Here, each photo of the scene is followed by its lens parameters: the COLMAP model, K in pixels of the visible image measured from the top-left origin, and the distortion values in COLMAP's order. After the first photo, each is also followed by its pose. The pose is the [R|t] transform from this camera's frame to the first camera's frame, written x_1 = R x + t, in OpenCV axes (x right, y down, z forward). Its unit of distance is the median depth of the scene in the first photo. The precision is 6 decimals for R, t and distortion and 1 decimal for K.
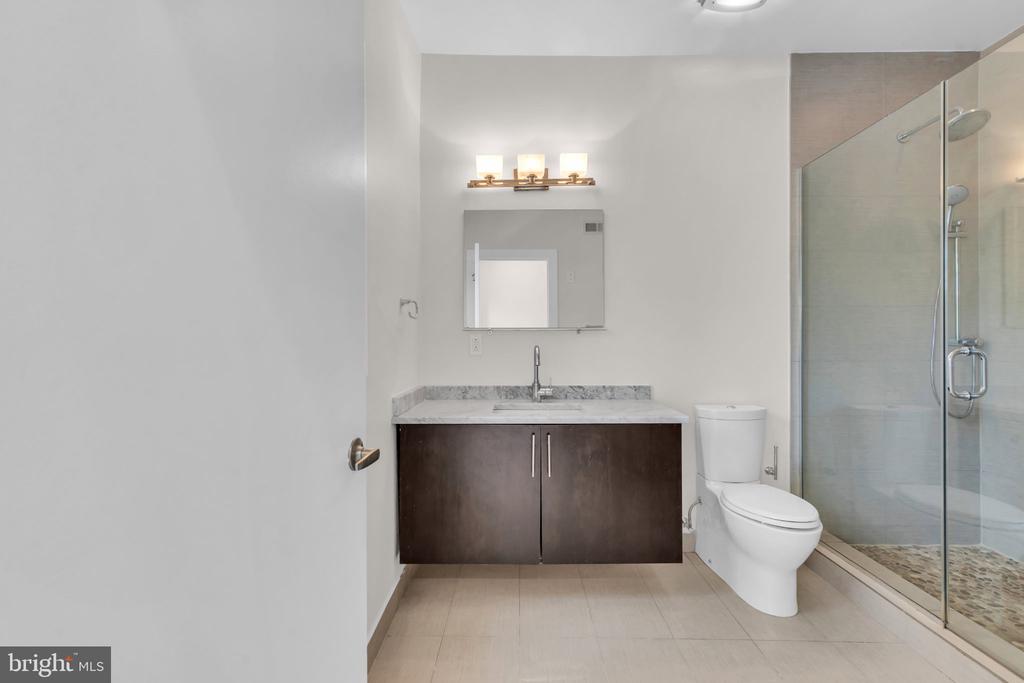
lens RADIAL K [[468.6, 0, 509.6], [0, 468.6, 342.8], [0, 0, 1]] dist [0.004061, 0.002523]
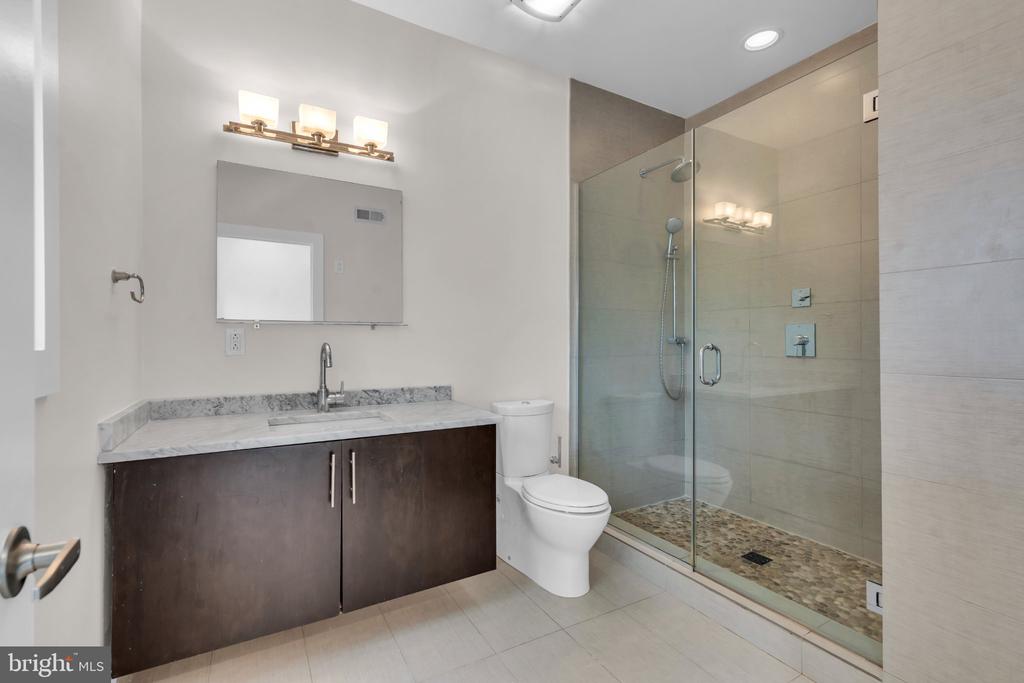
lens RADIAL K [[468.6, 0, 514.1], [0, 468.6, 340.0], [0, 0, 1]] dist [0.004061, 0.002523]
pose [[0.857545, 0.004415, 0.514389, -0.079677], [-0.001656, 0.999982, -0.005823, 0.005278], [-0.514406, 0.004142, 0.857537, 0.129940]]
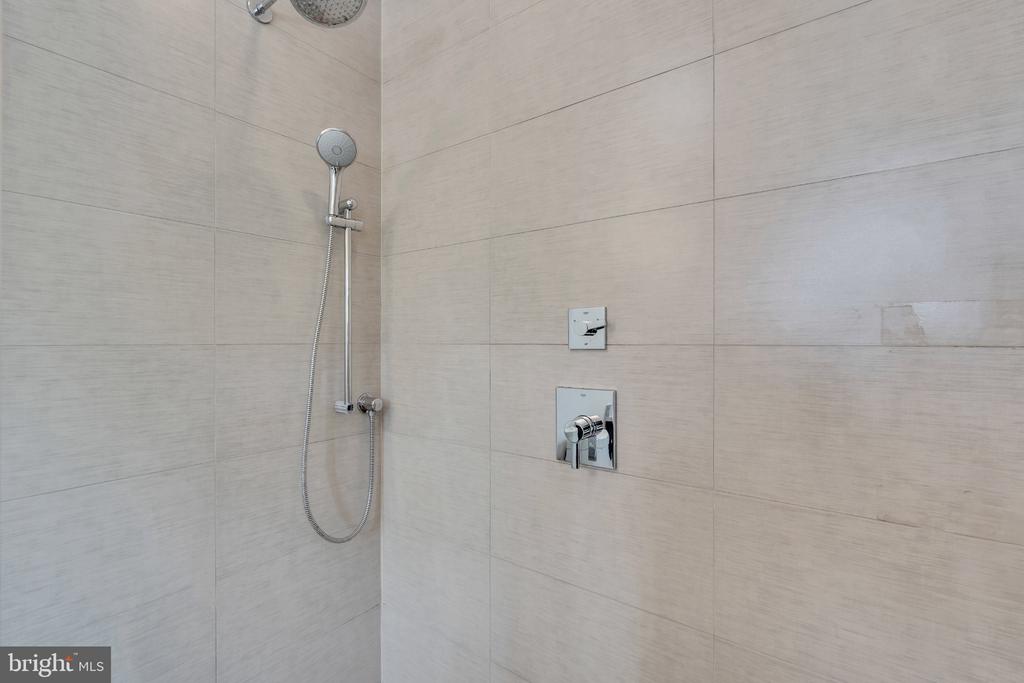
lens RADIAL K [[468.6, 0, 510.9], [0, 468.6, 342.2], [0, 0, 1]] dist [0.004061, 0.002523]
pose [[0.597138, -0.000220, 0.802138, 0.597294], [-0.003000, 0.999992, 0.002508, -0.083511], [-0.802133, -0.003904, 0.597133, 0.485946]]
